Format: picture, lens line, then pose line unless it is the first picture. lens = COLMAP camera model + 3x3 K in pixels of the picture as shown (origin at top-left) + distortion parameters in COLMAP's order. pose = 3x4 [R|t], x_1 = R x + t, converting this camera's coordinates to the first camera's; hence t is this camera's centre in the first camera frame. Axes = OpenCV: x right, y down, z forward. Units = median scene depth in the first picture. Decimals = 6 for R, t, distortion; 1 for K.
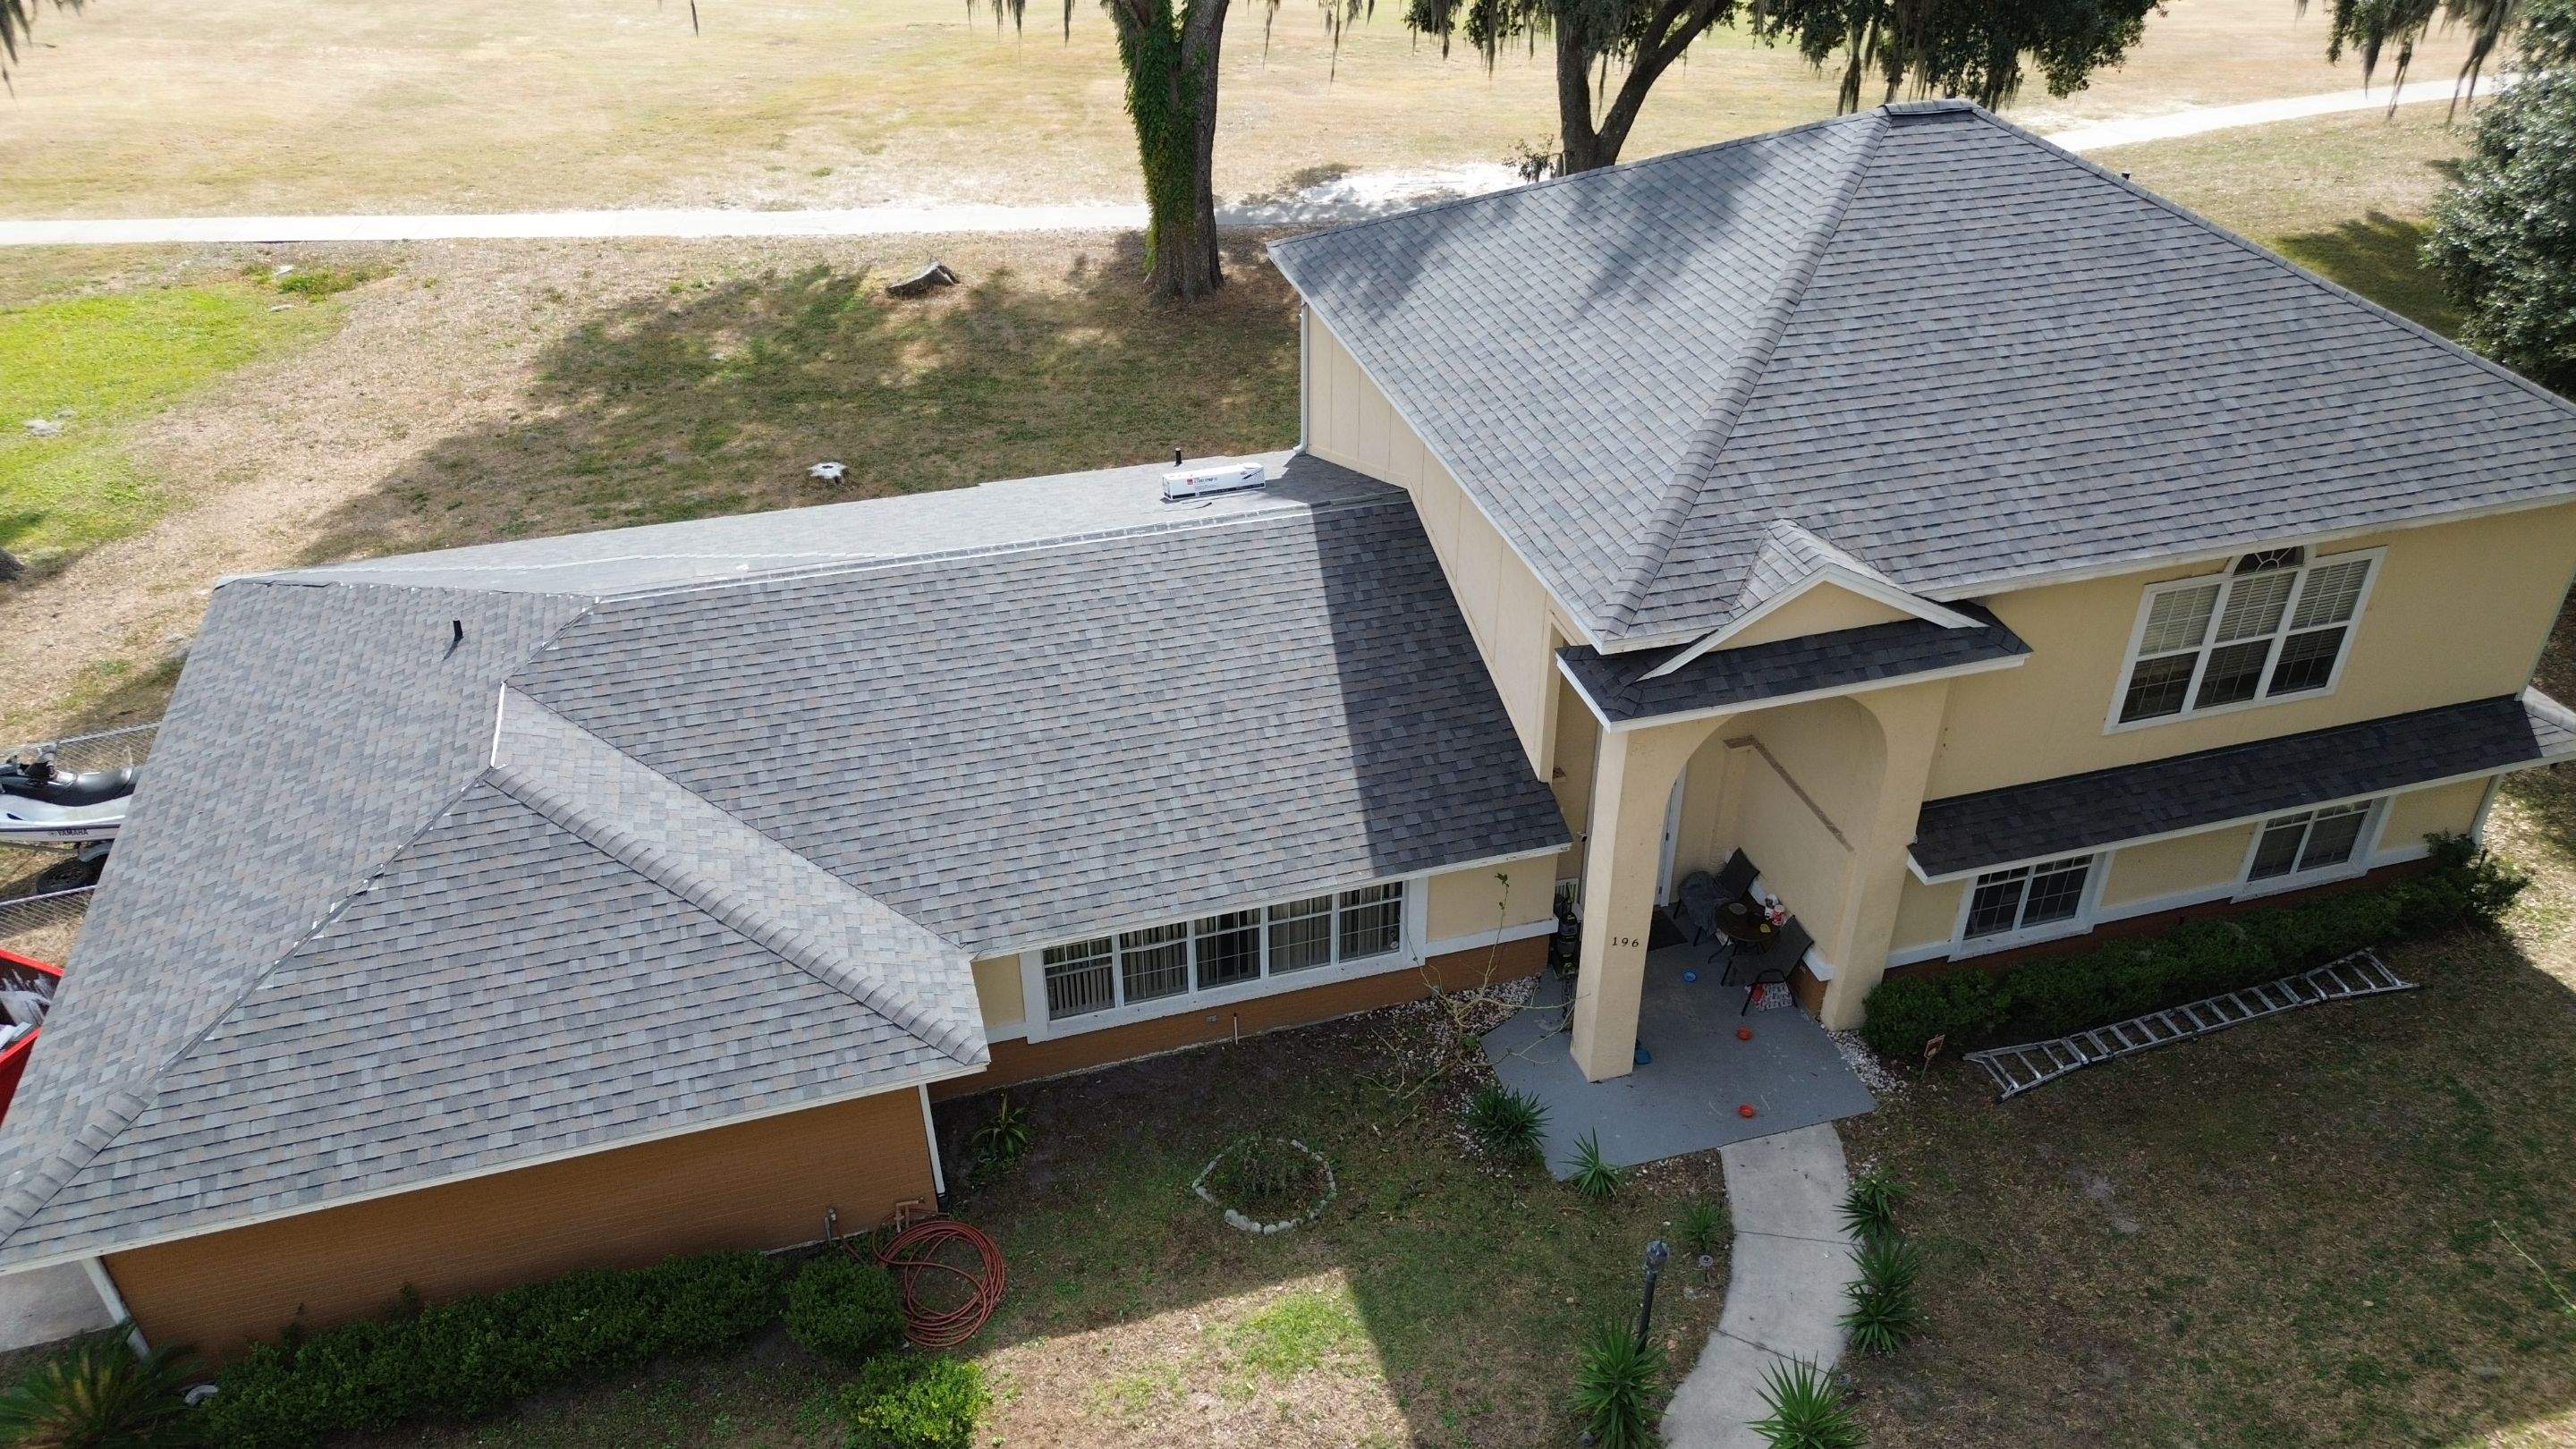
lens RADIAL K [[1832.9, 0, 1300.1], [0, 1832.9, 716.6], [0, 0, 1]] dist [0.069519, -0.066757]
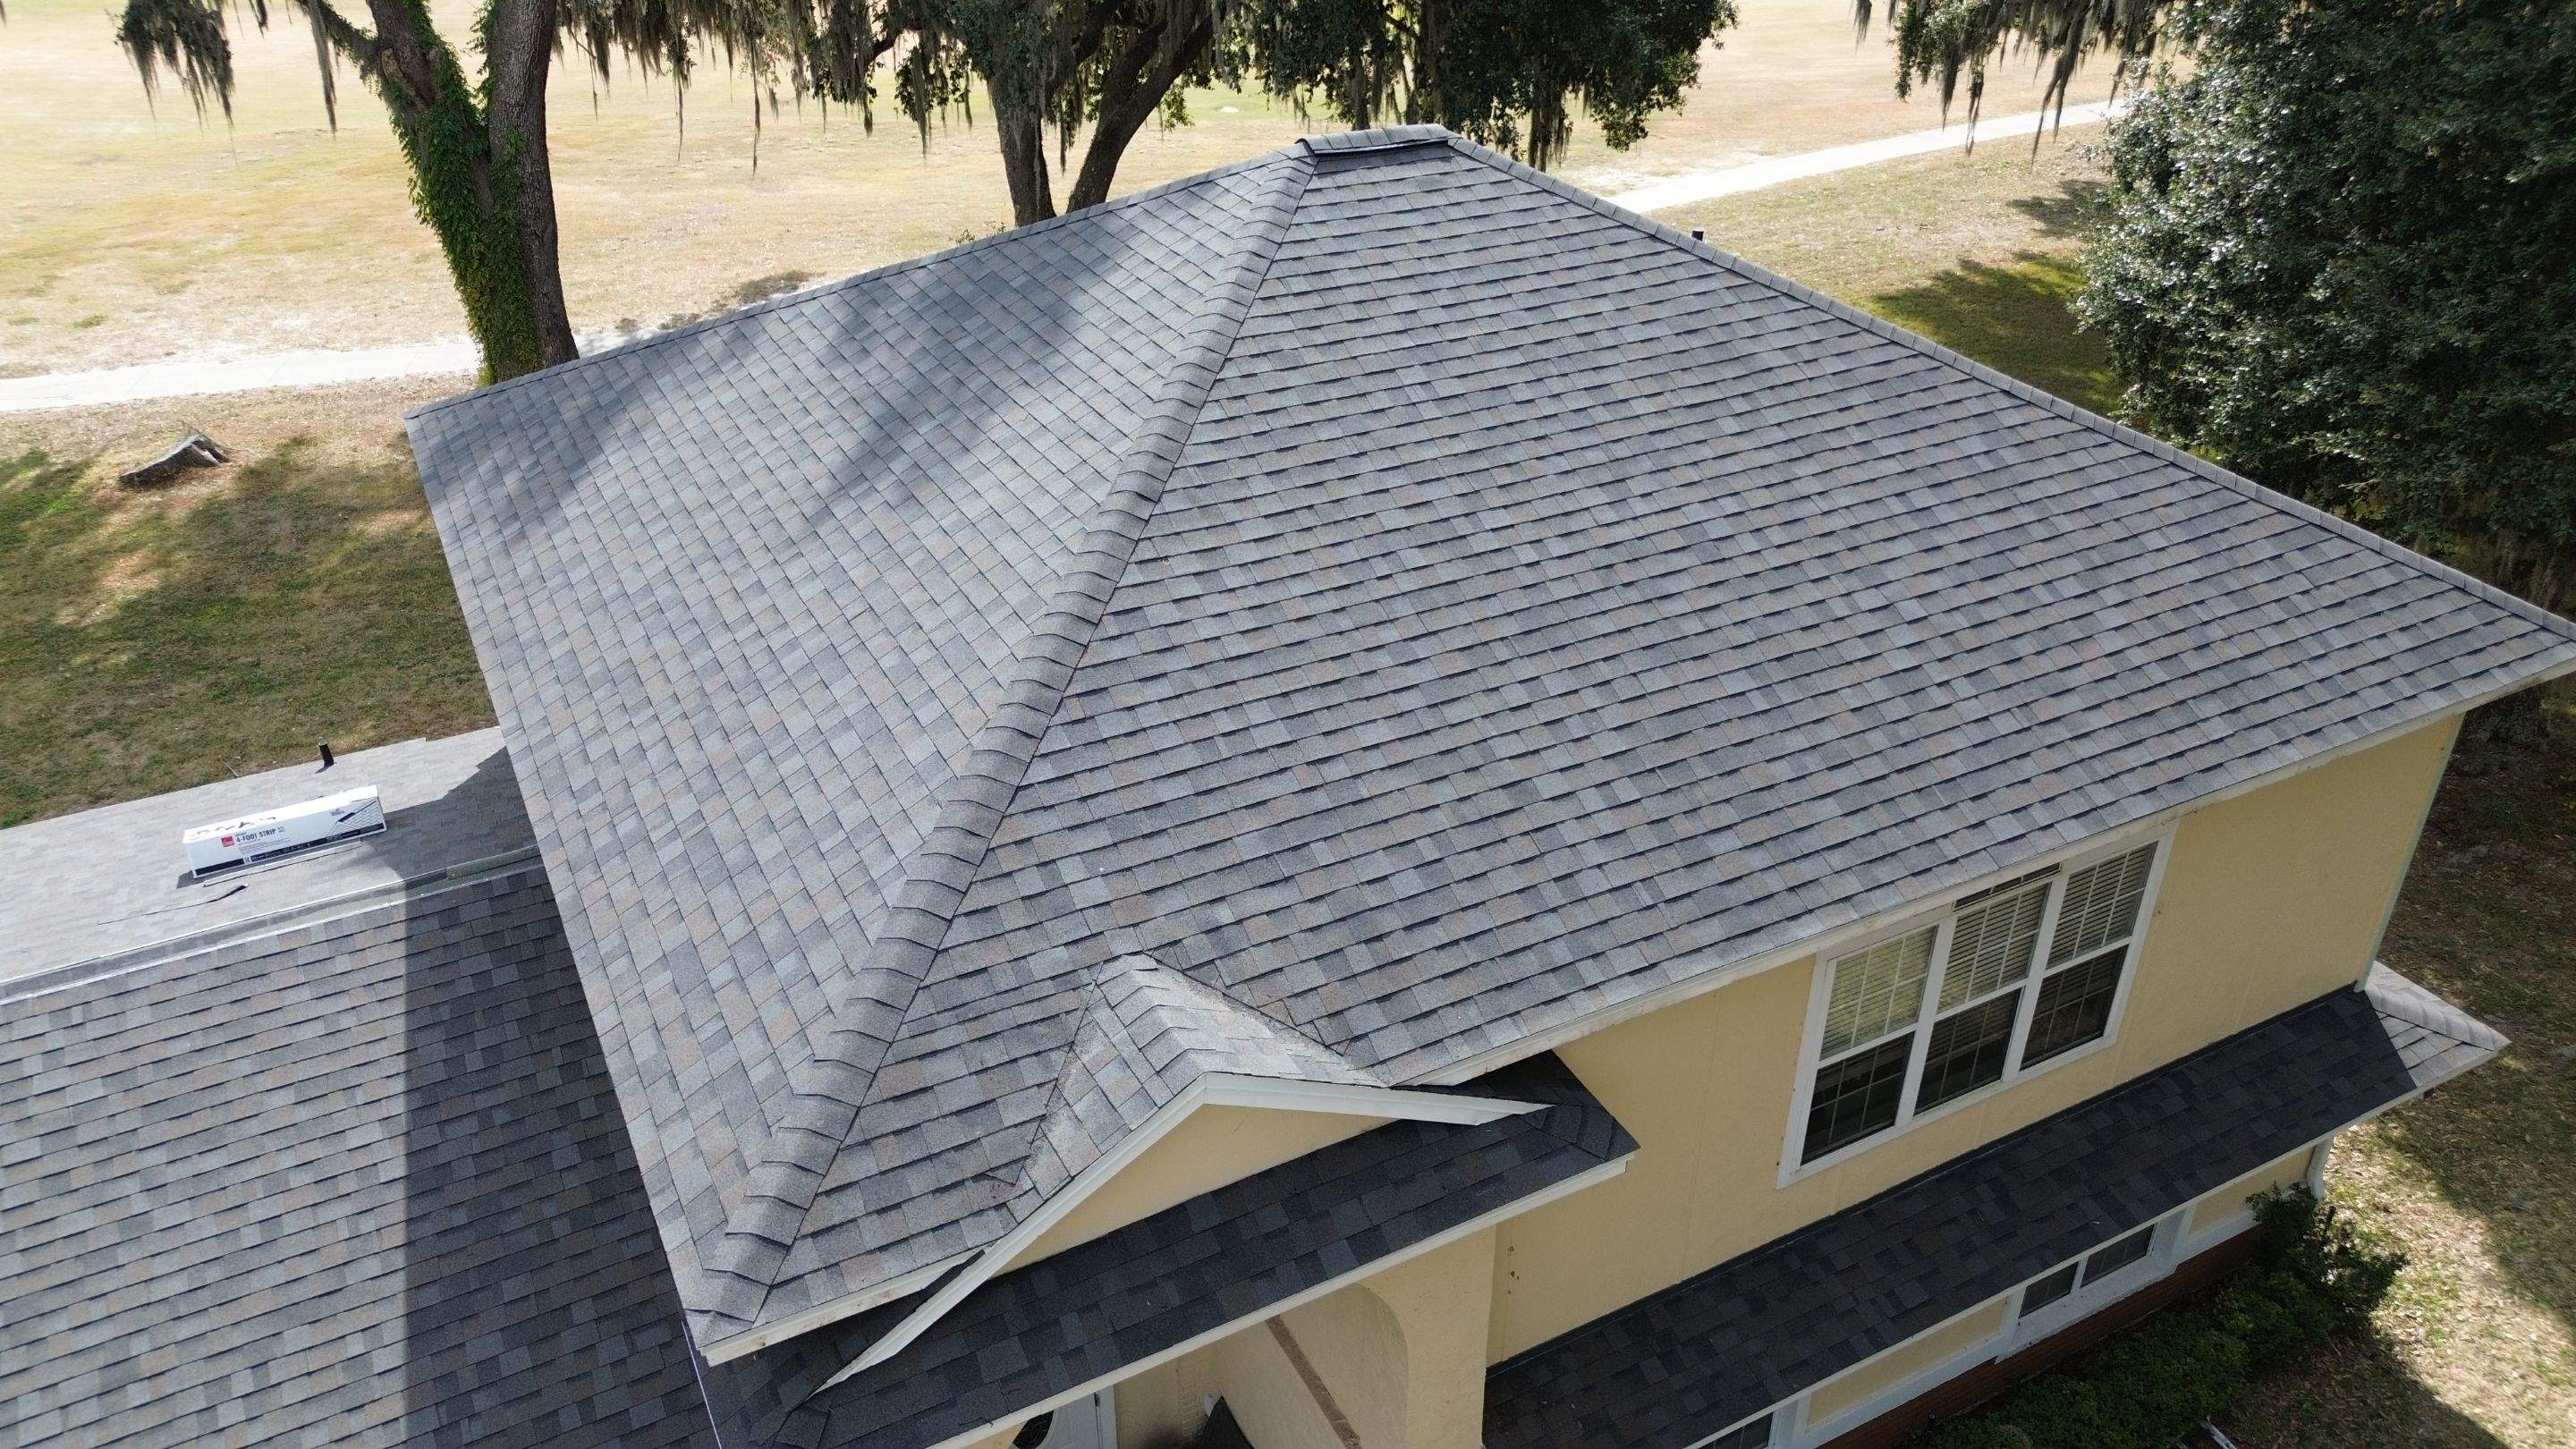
lens RADIAL K [[1839.3, 0, 1290.3], [0, 1839.3, 714.5], [0, 0, 1]] dist [0.068918, -0.066182]
pose [[0.980189, -0.101662, 0.169985, 0.190412], [0.109879, 0.993154, -0.039632, -0.122628], [-0.164792, 0.057525, 0.984649, 0.423237]]
